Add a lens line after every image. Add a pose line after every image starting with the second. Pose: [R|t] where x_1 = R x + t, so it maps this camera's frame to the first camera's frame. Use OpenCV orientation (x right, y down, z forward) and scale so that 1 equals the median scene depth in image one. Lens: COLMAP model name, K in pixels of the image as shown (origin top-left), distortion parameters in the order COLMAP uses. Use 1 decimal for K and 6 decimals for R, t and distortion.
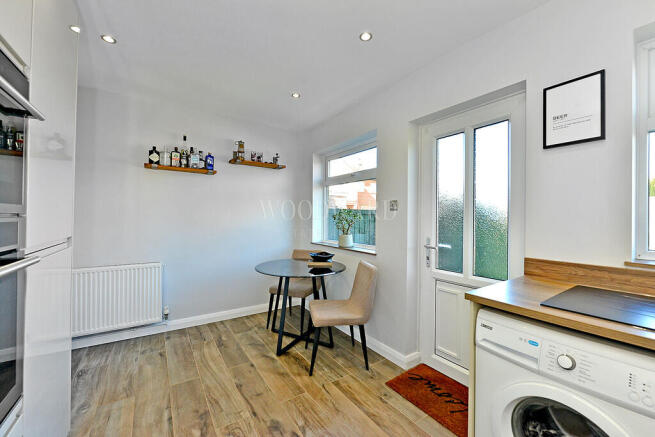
lens RADIAL K [[263.0, 0, 328.1], [0, 263.0, 216.6], [0, 0, 1]] dist [-0.000167, -0.000240]
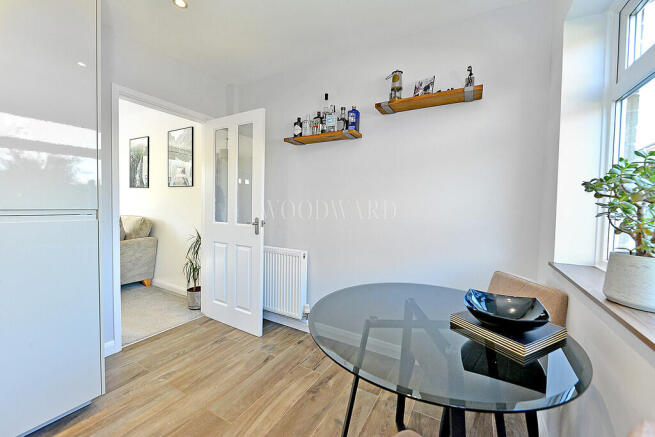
lens RADIAL K [[263.0, 0, 328.1], [0, 263.0, 216.6], [0, 0, 1]] dist [-0.000167, -0.000240]
pose [[0.441067, 0.032330, -0.896892, 0.168806], [-0.014573, 0.999477, 0.028861, 0.033084], [0.897356, 0.000341, 0.441308, 0.691973]]
